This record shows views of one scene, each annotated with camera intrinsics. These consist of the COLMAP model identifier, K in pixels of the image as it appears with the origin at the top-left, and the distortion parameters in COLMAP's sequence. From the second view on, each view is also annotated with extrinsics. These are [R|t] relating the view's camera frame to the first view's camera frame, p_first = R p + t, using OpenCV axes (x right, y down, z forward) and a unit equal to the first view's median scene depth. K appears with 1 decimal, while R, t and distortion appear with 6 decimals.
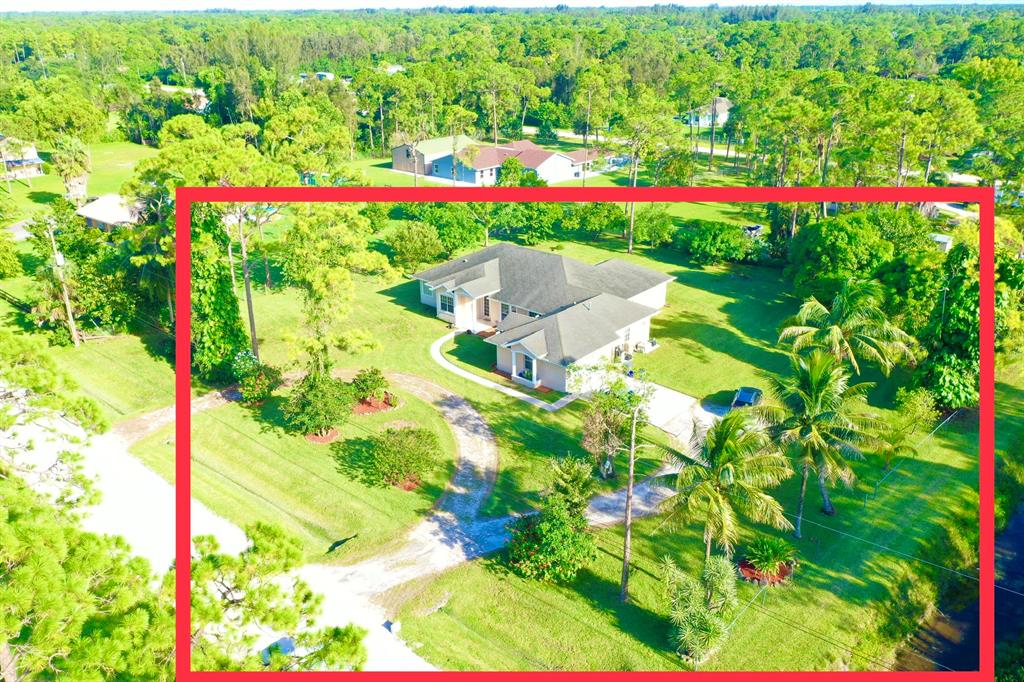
lens RADIAL K [[812.6, 0, 509.6], [0, 812.6, 336.8], [0, 0, 1]] dist [0.002106, 0.002579]
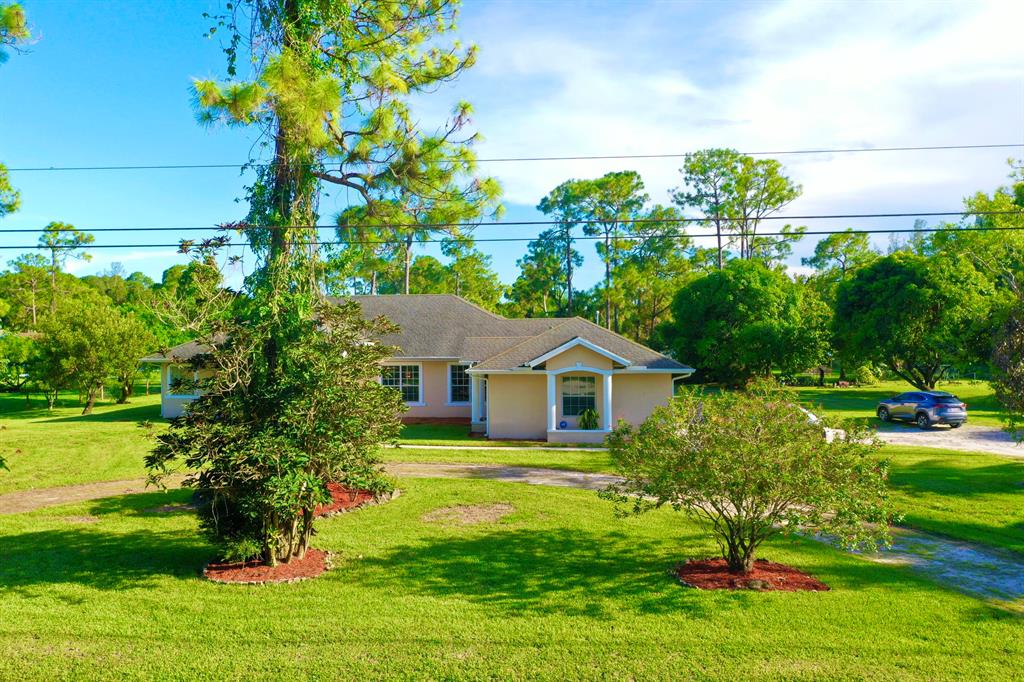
lens RADIAL K [[812.6, 0, 509.8], [0, 812.6, 341.0], [0, 0, 1]] dist [0.002106, 0.002579]
pose [[0.804639, -0.004379, 0.593748, -0.292404], [0.225373, 0.927392, -0.298581, 0.135236], [-0.549330, 0.374065, 0.747203, 0.657028]]
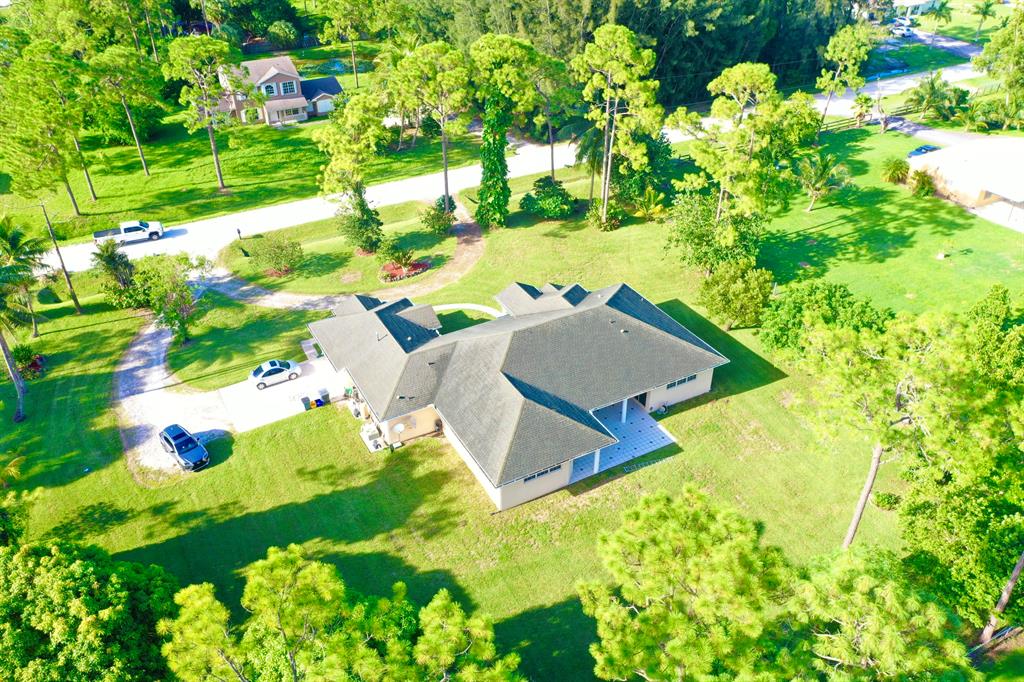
lens RADIAL K [[812.6, 0, 515.7], [0, 812.6, 347.1], [0, 0, 1]] dist [0.002106, 0.002579]
pose [[-0.355553, 0.529526, -0.770184, 0.751406], [-0.342795, 0.692728, 0.634523, -0.659149], [0.869525, 0.489622, -0.064783, 1.252867]]
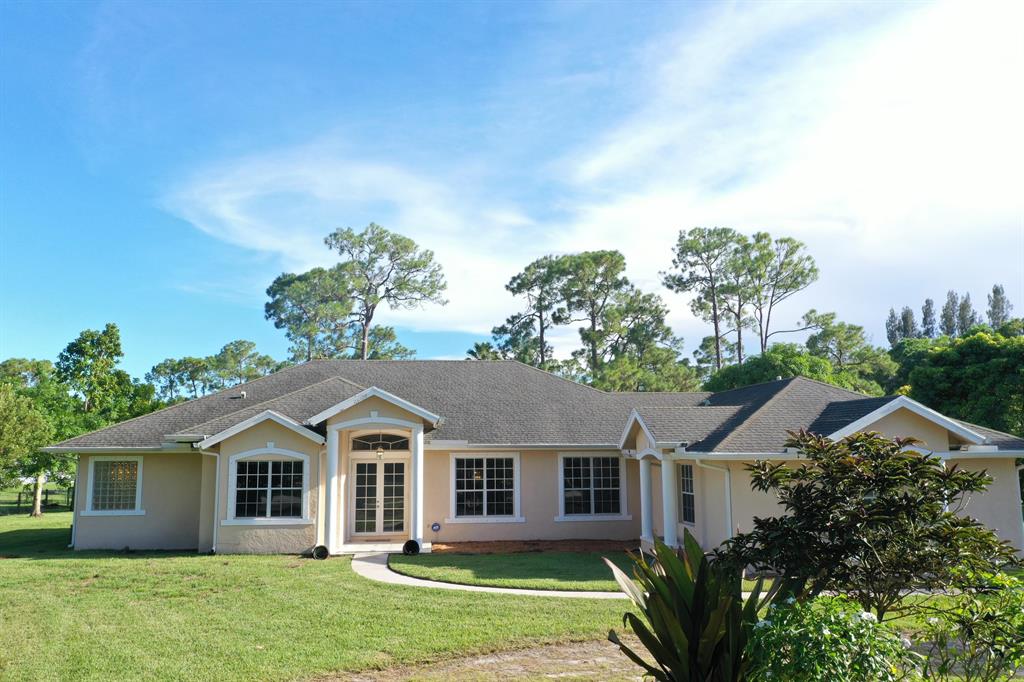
lens RADIAL K [[812.6, 0, 509.0], [0, 812.6, 338.5], [0, 0, 1]] dist [0.002106, 0.002579]
pose [[0.679884, 0.104618, 0.725819, -0.278725], [0.277780, 0.879271, -0.386937, 0.056861], [-0.678672, 0.464690, 0.568742, 0.903812]]
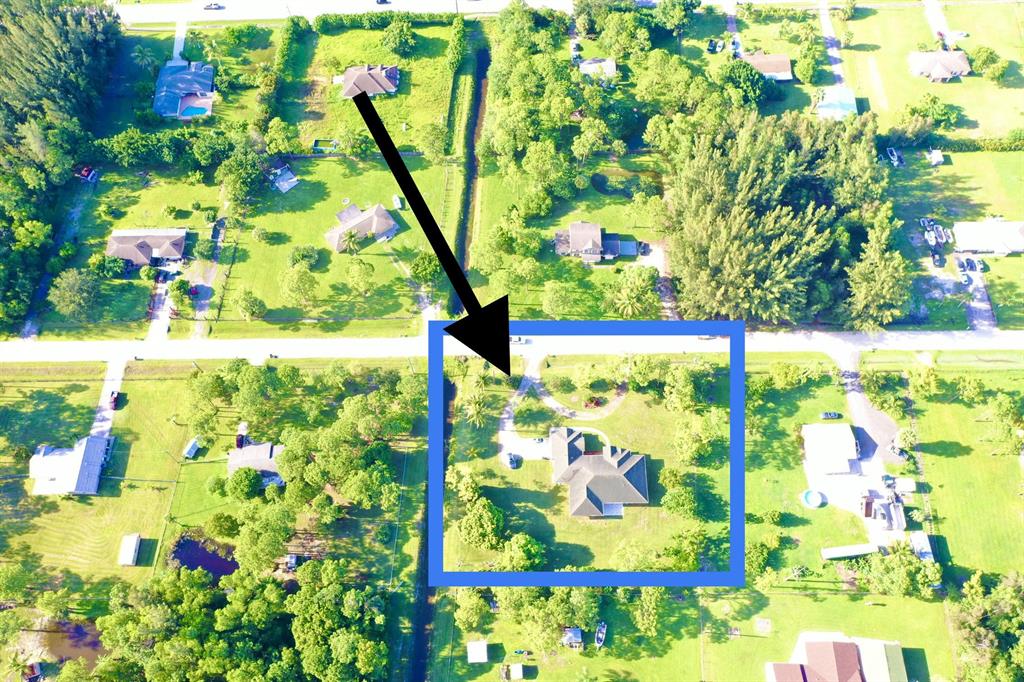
lens RADIAL K [[812.6, 0, 512.1], [0, 812.6, 344.4], [0, 0, 1]] dist [0.002106, 0.002579]
pose [[-0.755604, 0.593872, -0.276367, 0.935408], [-0.232485, 0.151304, 0.960759, -3.333860], [0.612384, 0.790204, 0.023741, 0.474528]]
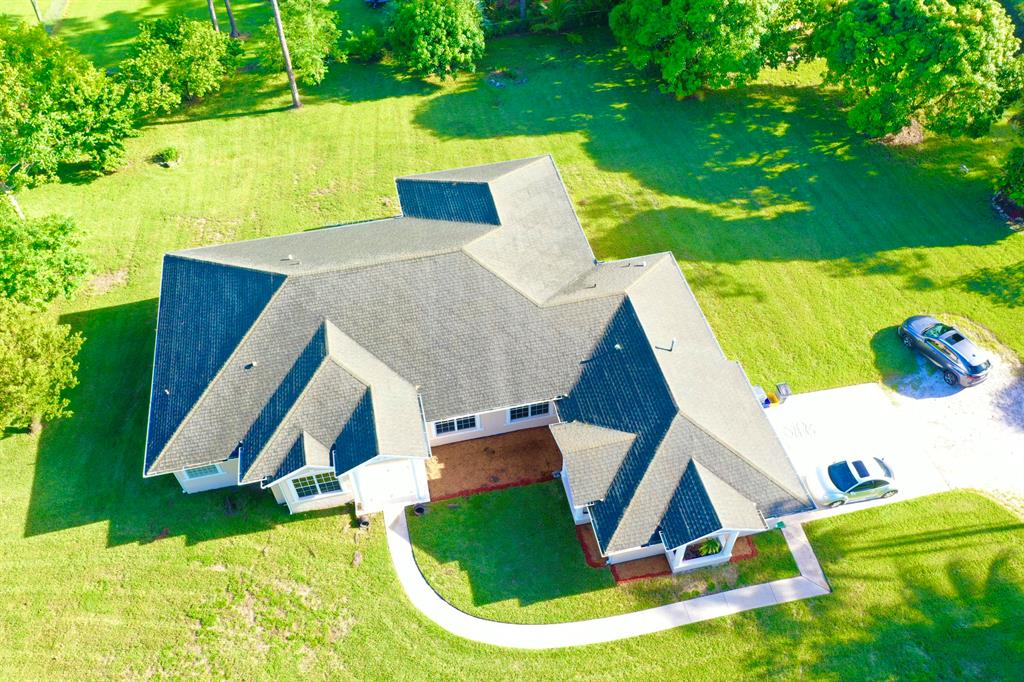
lens RADIAL K [[812.6, 0, 506.0], [0, 812.6, 339.5], [0, 0, 1]] dist [0.002106, 0.002579]
pose [[0.598880, -0.603299, 0.526662, -0.235271], [0.310258, 0.781065, 0.541919, -0.361129], [-0.738297, -0.161143, 0.654943, 0.788066]]
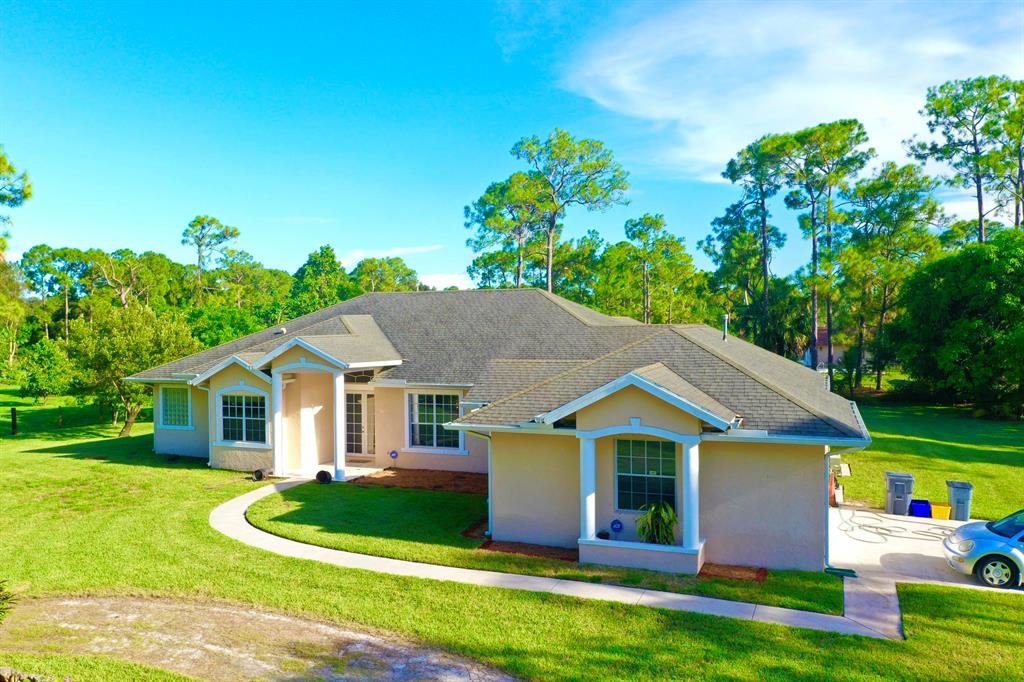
lens RADIAL K [[812.6, 0, 509.9], [0, 812.6, 336.2], [0, 0, 1]] dist [0.002106, 0.002579]
pose [[0.940687, -0.006006, 0.339223, -0.104475], [0.129668, 0.930304, -0.343106, 0.073612], [-0.313520, 0.366741, 0.875903, 0.772416]]
